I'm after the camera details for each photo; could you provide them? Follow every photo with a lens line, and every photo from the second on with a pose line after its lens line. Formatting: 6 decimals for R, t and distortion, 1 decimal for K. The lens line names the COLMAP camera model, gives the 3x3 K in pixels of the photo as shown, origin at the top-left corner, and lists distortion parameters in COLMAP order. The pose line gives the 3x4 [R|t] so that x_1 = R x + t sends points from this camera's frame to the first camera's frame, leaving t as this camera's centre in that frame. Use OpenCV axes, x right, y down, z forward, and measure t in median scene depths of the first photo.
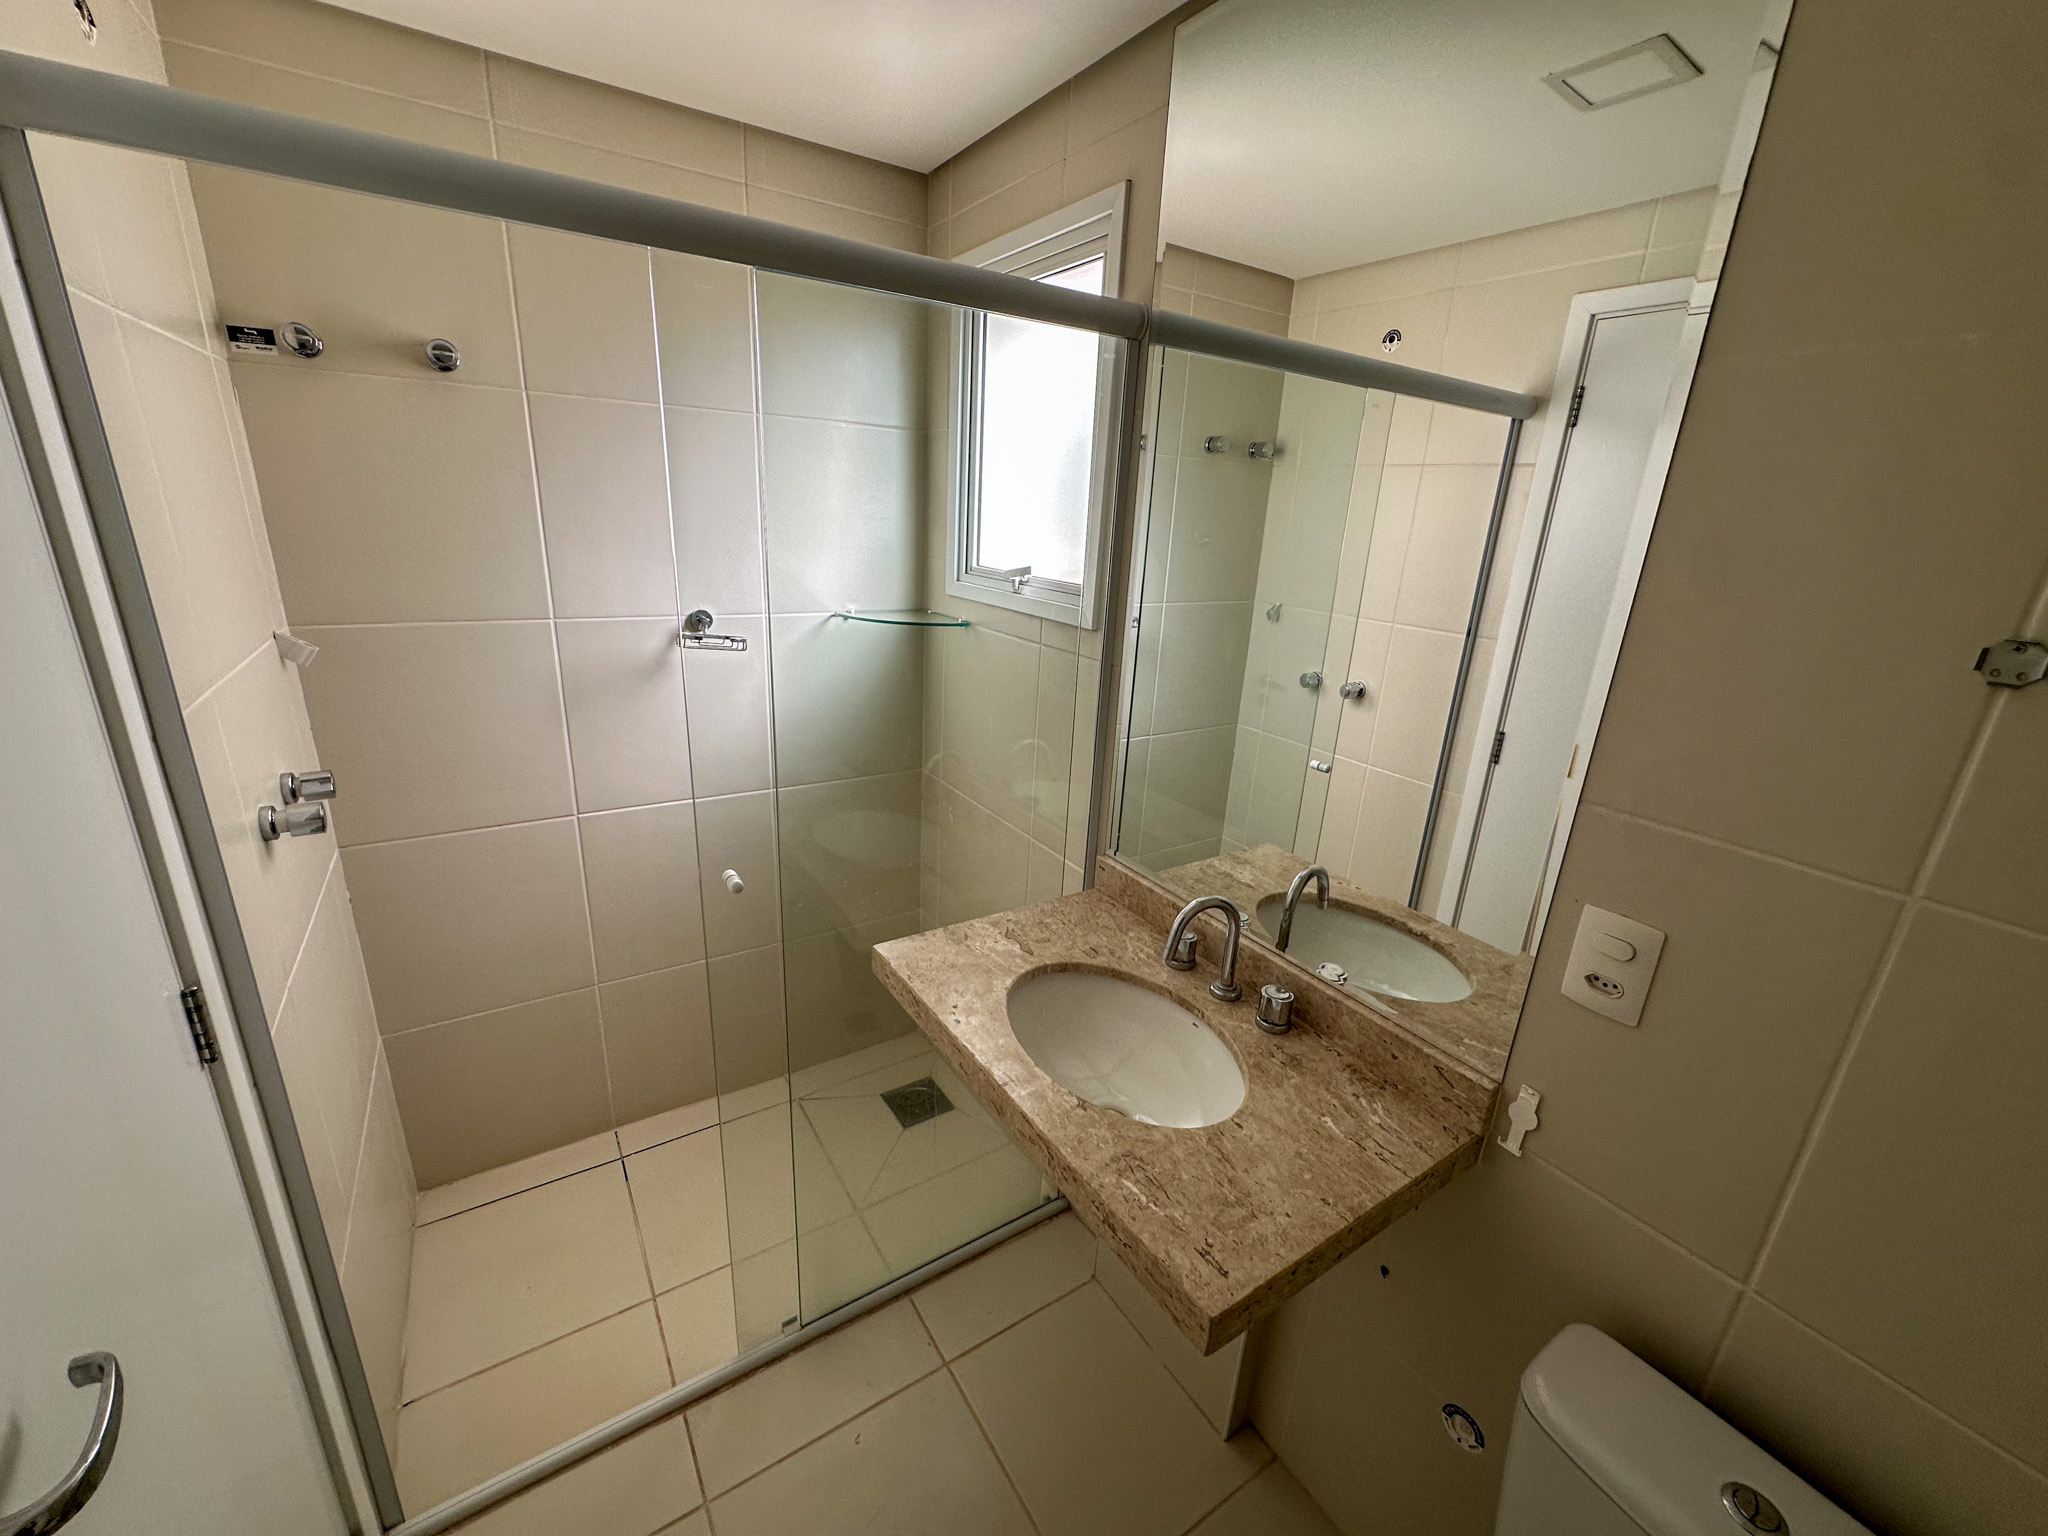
lens RADIAL K [[818.8, 0, 1023.3], [0, 818.8, 770.9], [0, 0, 1]] dist [-0.001007, 0.000189]
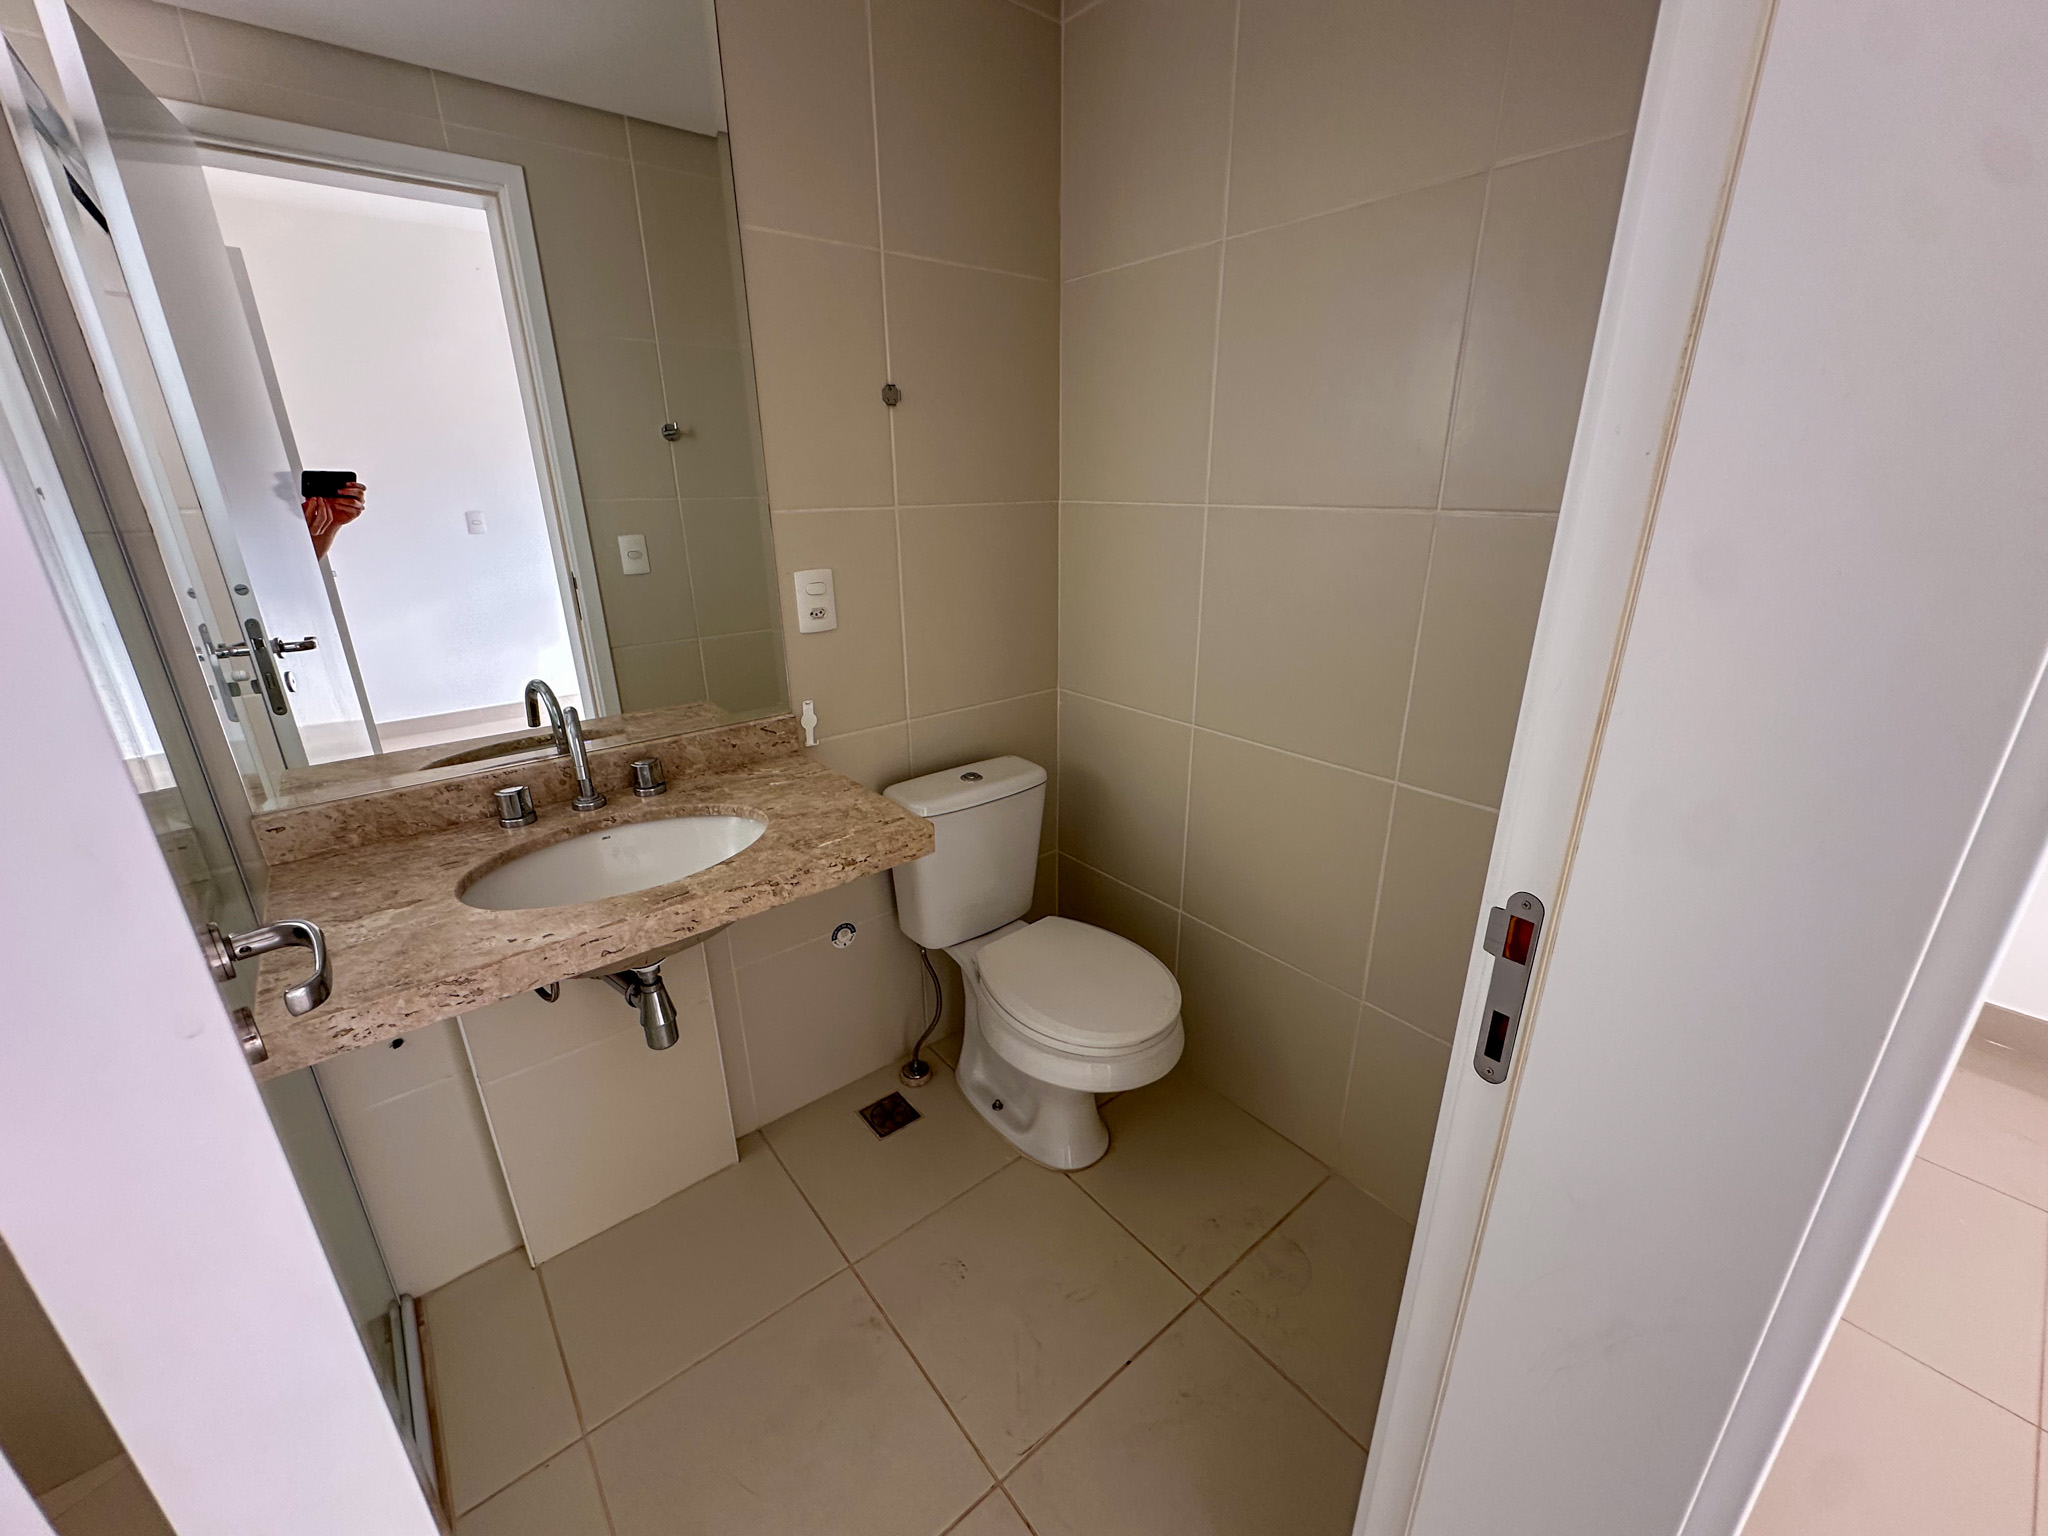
lens RADIAL K [[818.8, 0, 1021.7], [0, 818.8, 763.9], [0, 0, 1]] dist [-0.001007, 0.000189]
pose [[-0.103610, -0.380729, 0.918864, -0.832485], [0.310891, 0.865149, 0.393528, -0.010245], [-0.944781, 0.326440, 0.028727, 0.505857]]
